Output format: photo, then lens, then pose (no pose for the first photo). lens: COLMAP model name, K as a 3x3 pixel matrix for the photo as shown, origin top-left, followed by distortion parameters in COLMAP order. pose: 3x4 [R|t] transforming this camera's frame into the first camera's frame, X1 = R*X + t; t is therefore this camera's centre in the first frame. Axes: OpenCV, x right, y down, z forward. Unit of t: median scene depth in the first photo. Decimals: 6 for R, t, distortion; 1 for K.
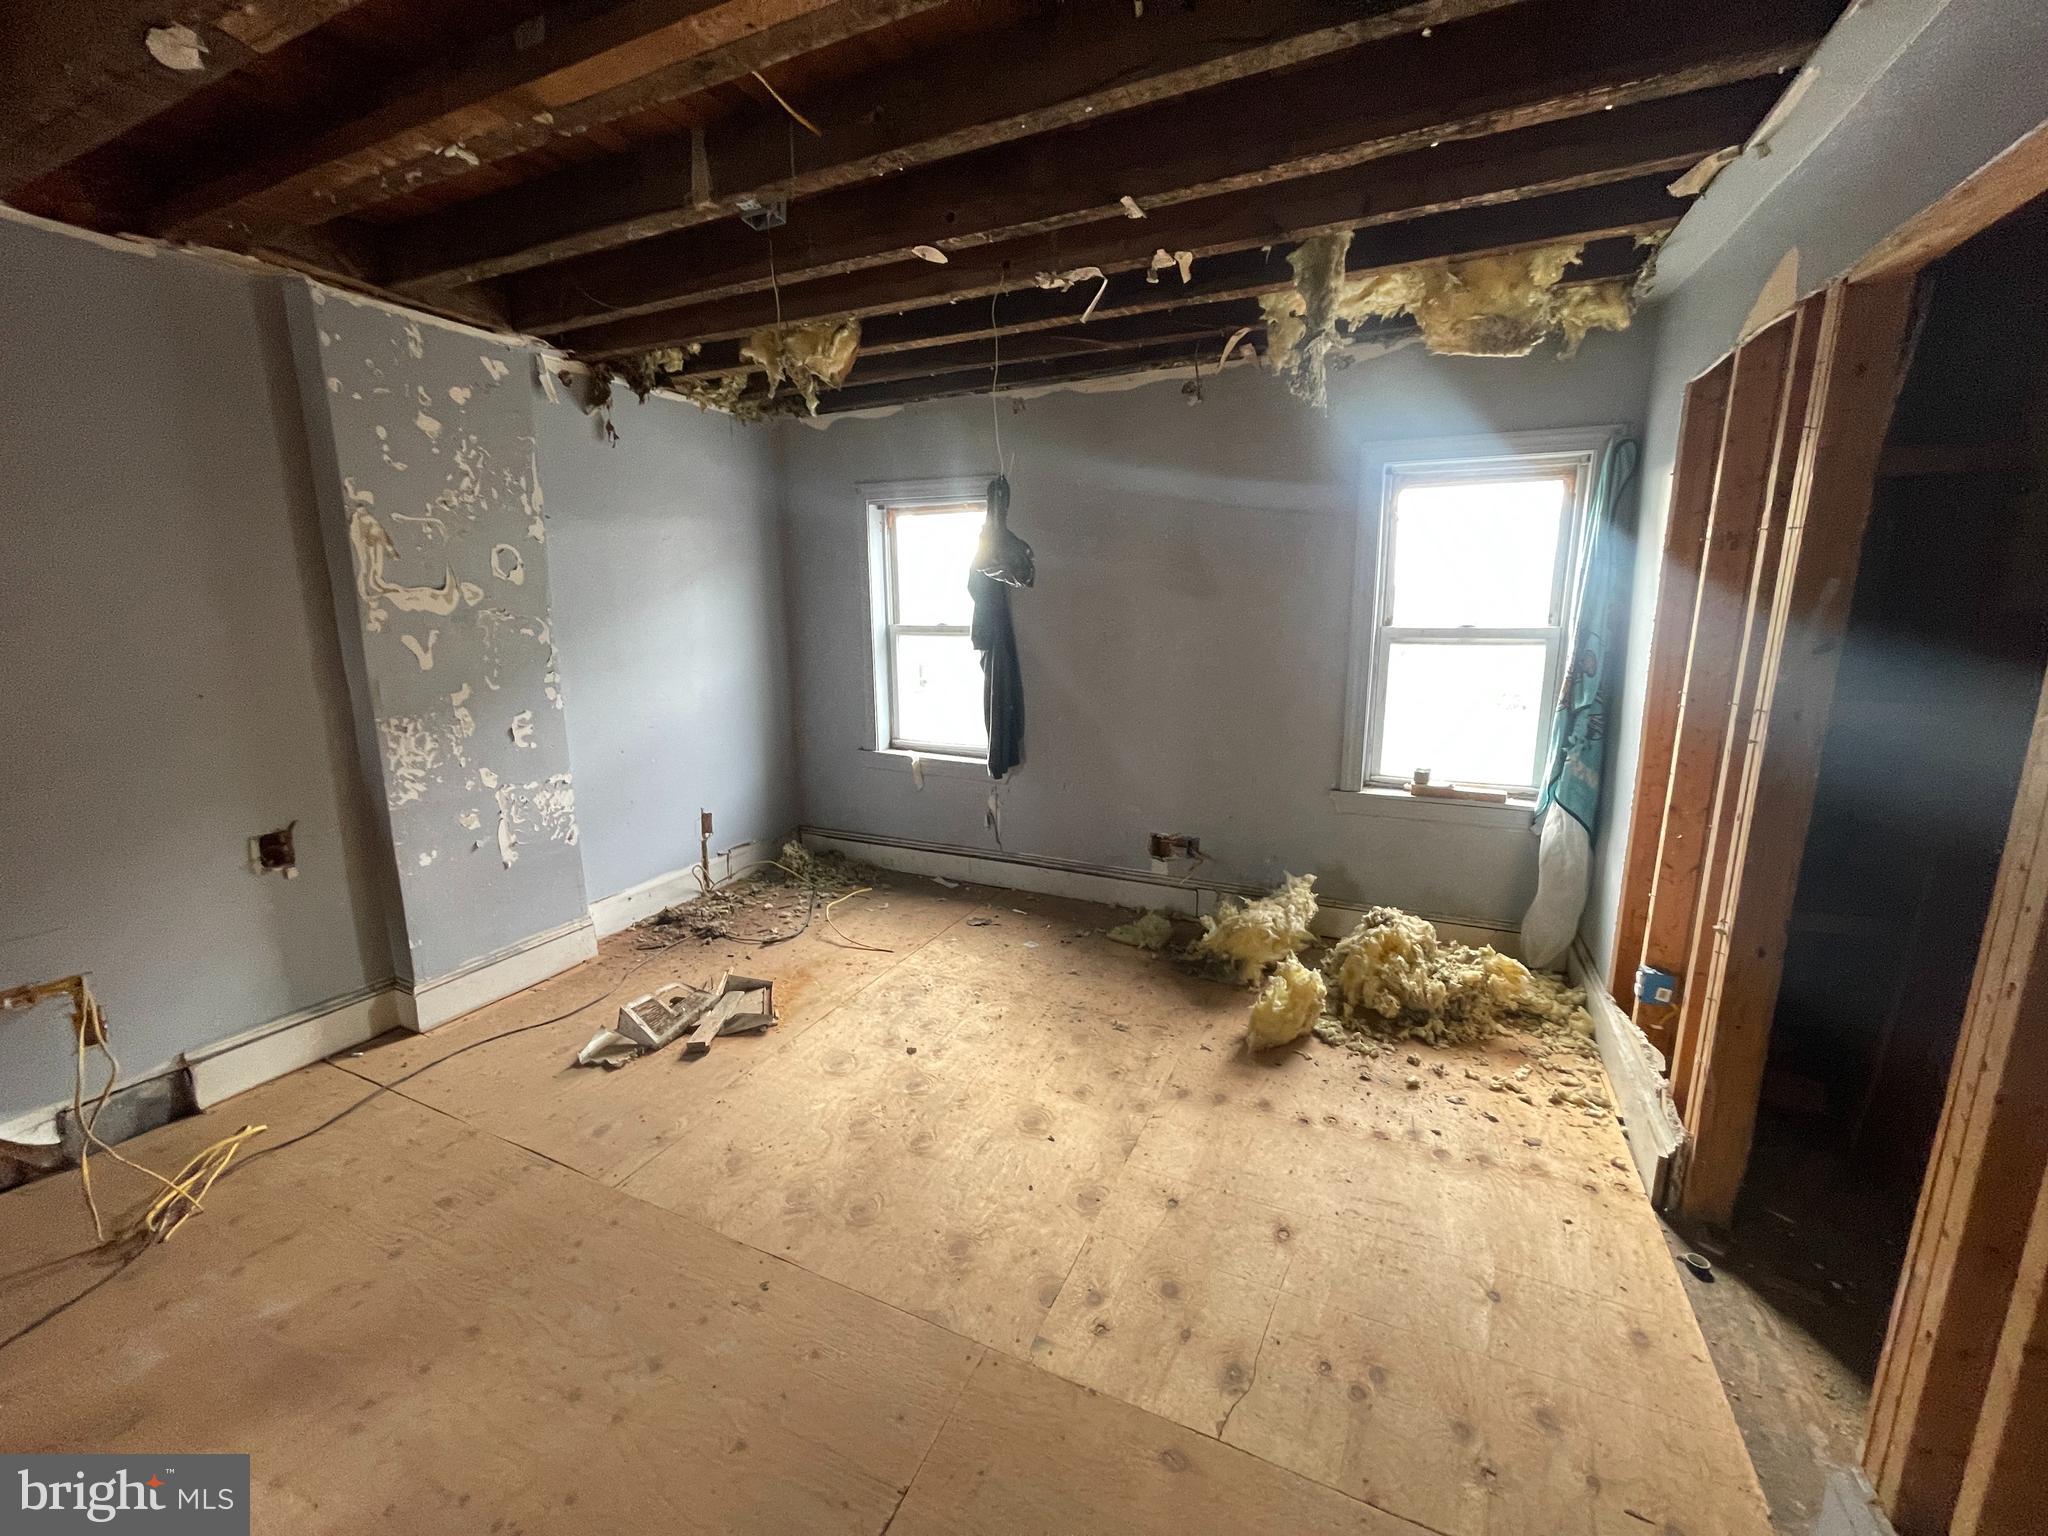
lens RADIAL K [[817.0, 0, 1009.4], [0, 817.0, 757.9], [0, 0, 1]] dist [-0.005410, 0.000926]
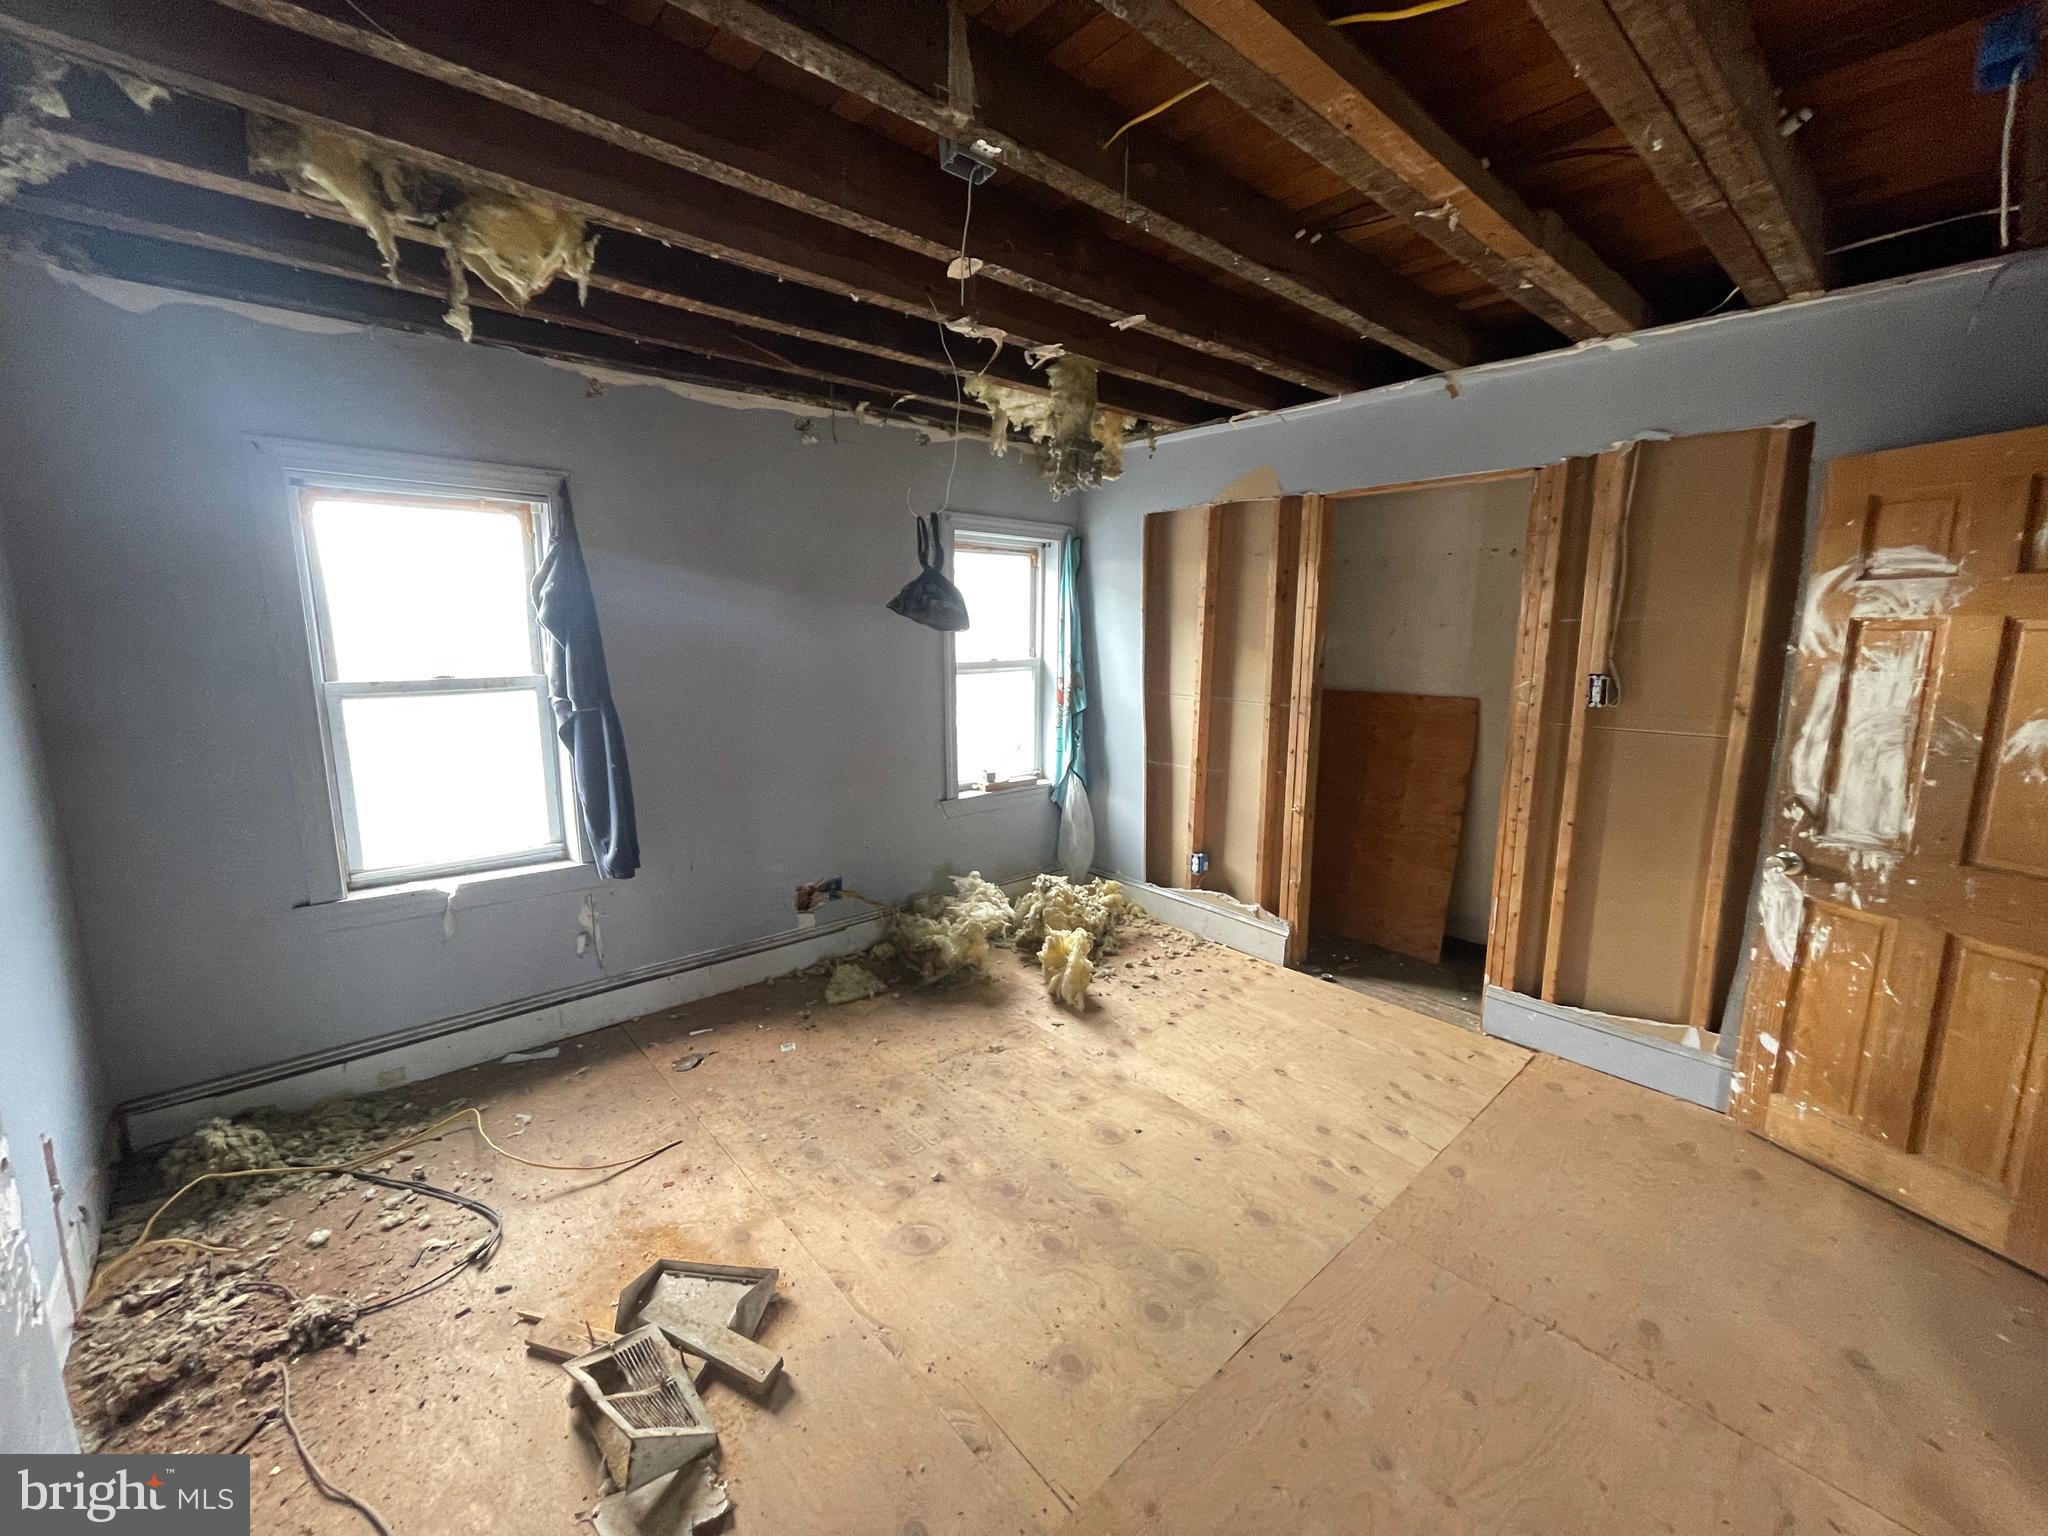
lens RADIAL K [[817.0, 0, 1012.5], [0, 817.0, 761.3], [0, 0, 1]] dist [-0.005410, 0.000926]
pose [[0.414328, -0.142303, 0.898934, -0.685186], [0.170172, 0.982395, 0.077081, -0.101288], [-0.894077, 0.121037, 0.431250, 0.448426]]
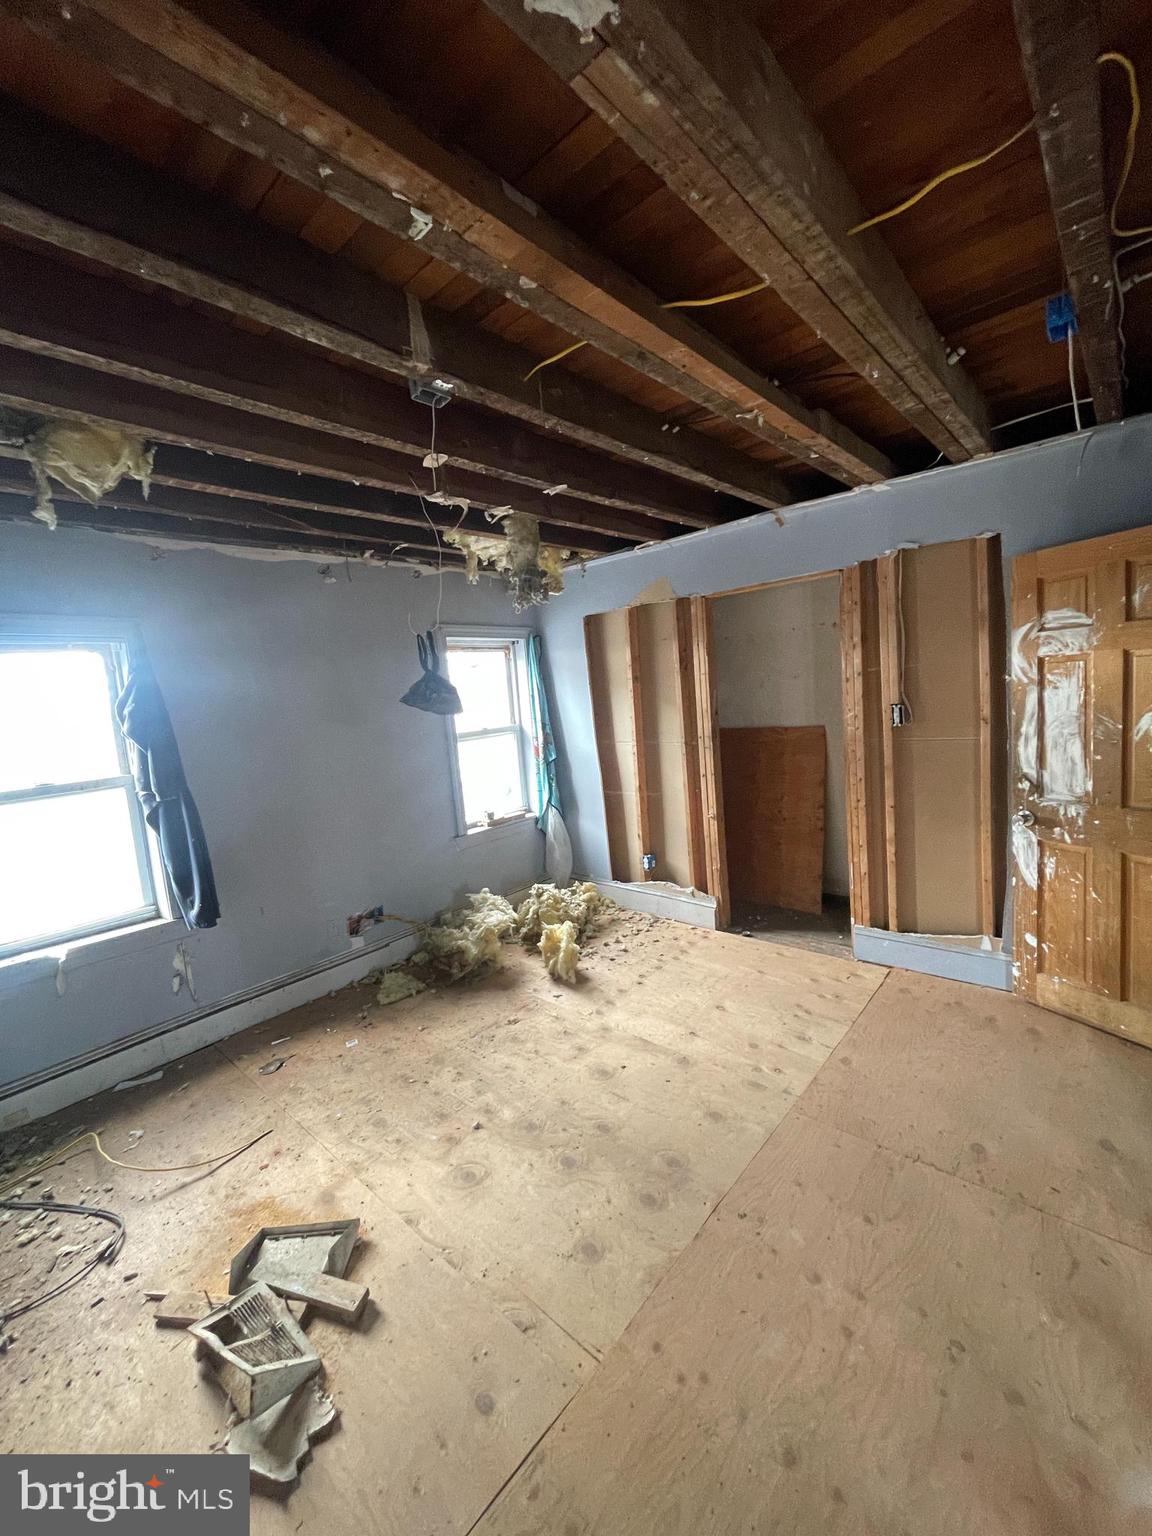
lens RADIAL K [[612.7, 0, 578.7], [0, 612.7, 759.1], [0, 0, 1]] dist [-0.005410, 0.000926]
pose [[0.291726, -0.123280, 0.948524, -0.706079], [0.260782, 0.964342, 0.045131, -0.109683], [-0.920266, 0.234192, 0.313473, 0.430519]]
